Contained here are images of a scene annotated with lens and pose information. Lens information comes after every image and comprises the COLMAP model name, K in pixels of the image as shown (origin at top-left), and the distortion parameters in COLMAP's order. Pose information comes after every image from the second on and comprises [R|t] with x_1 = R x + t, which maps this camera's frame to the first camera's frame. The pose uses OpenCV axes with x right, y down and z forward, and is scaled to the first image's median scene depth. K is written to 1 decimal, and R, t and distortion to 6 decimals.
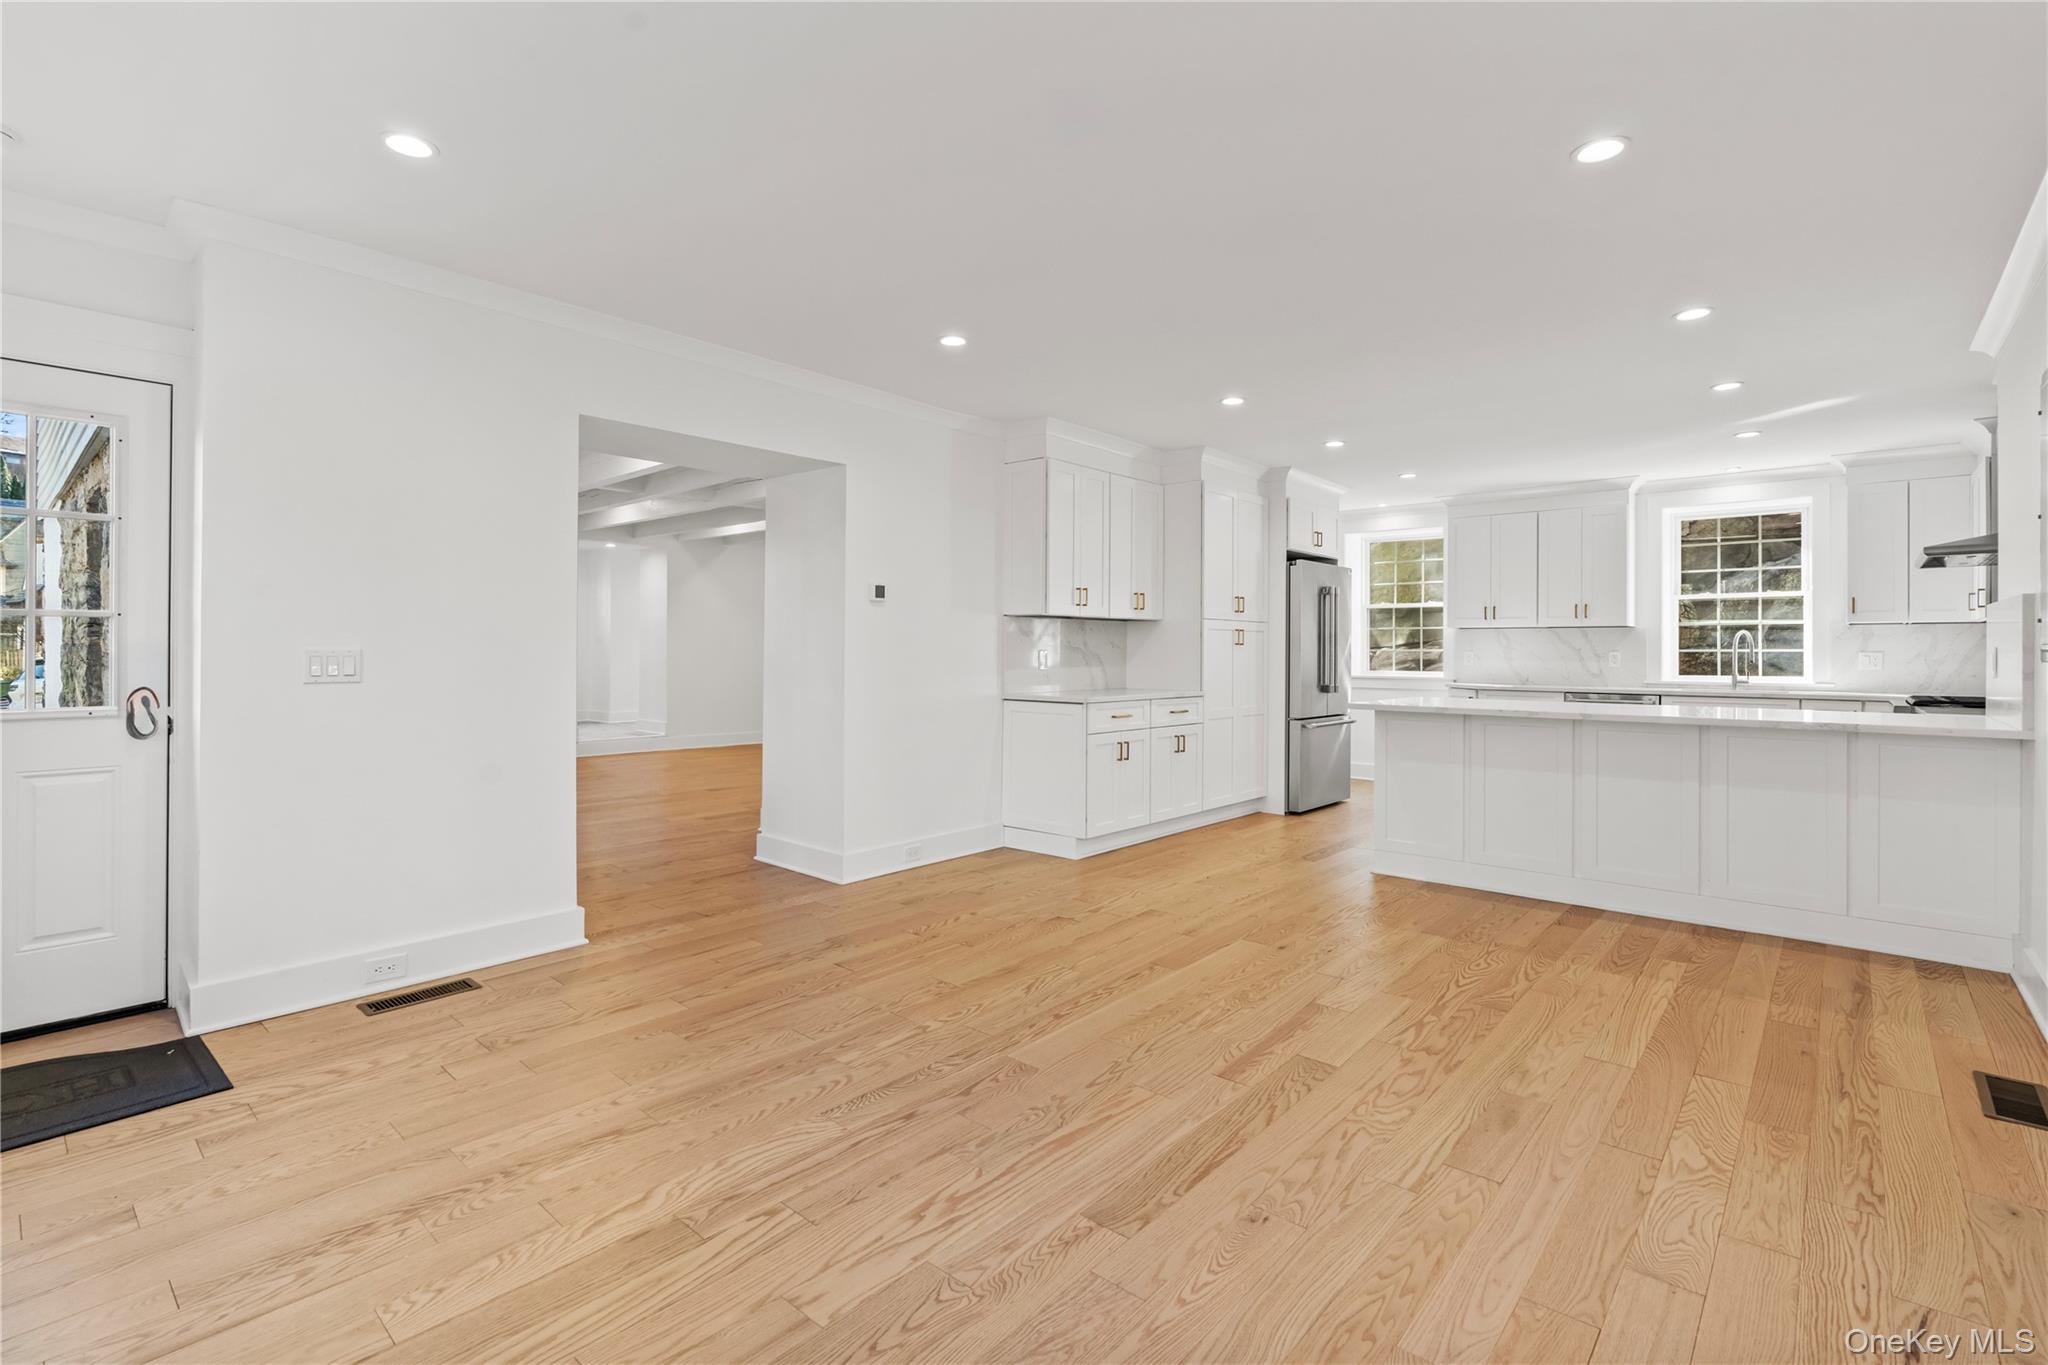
lens RADIAL K [[938.8, 0, 1019.9], [0, 938.8, 653.7], [0, 0, 1]] dist [-0.005140, 0.000499]
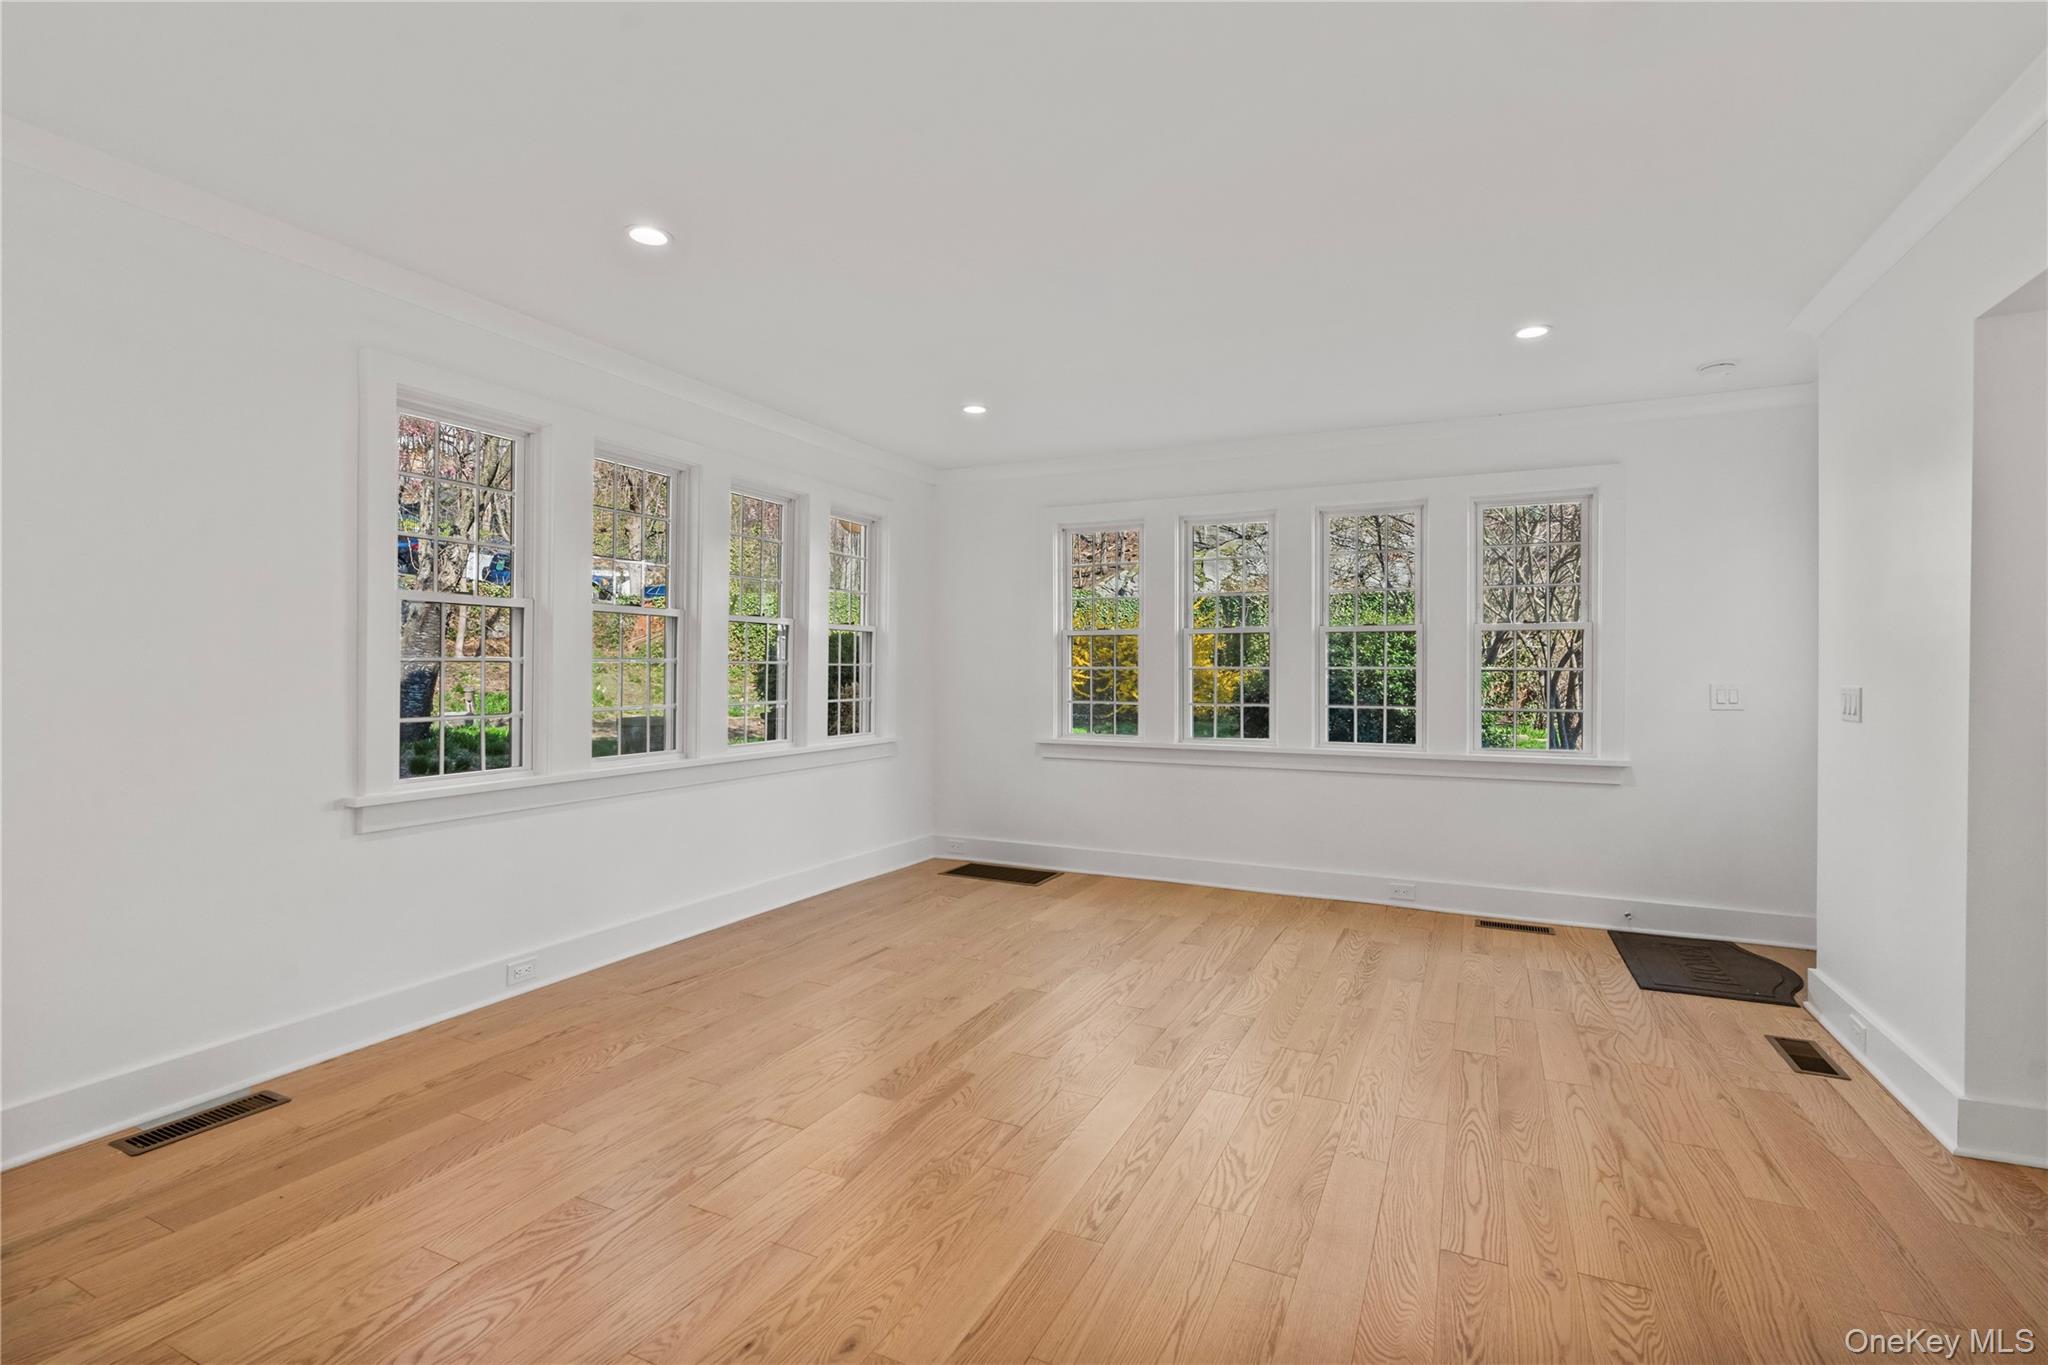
lens RADIAL K [[946.2, 0, 1023.1], [0, 946.2, 676.2], [0, 0, 1]] dist [-0.011124, 0.000437]
pose [[-0.961819, -0.007905, -0.273571, 0.326139], [-0.010409, 0.999916, 0.007703, -0.013026], [0.273487, 0.010257, -0.961821, 1.458363]]
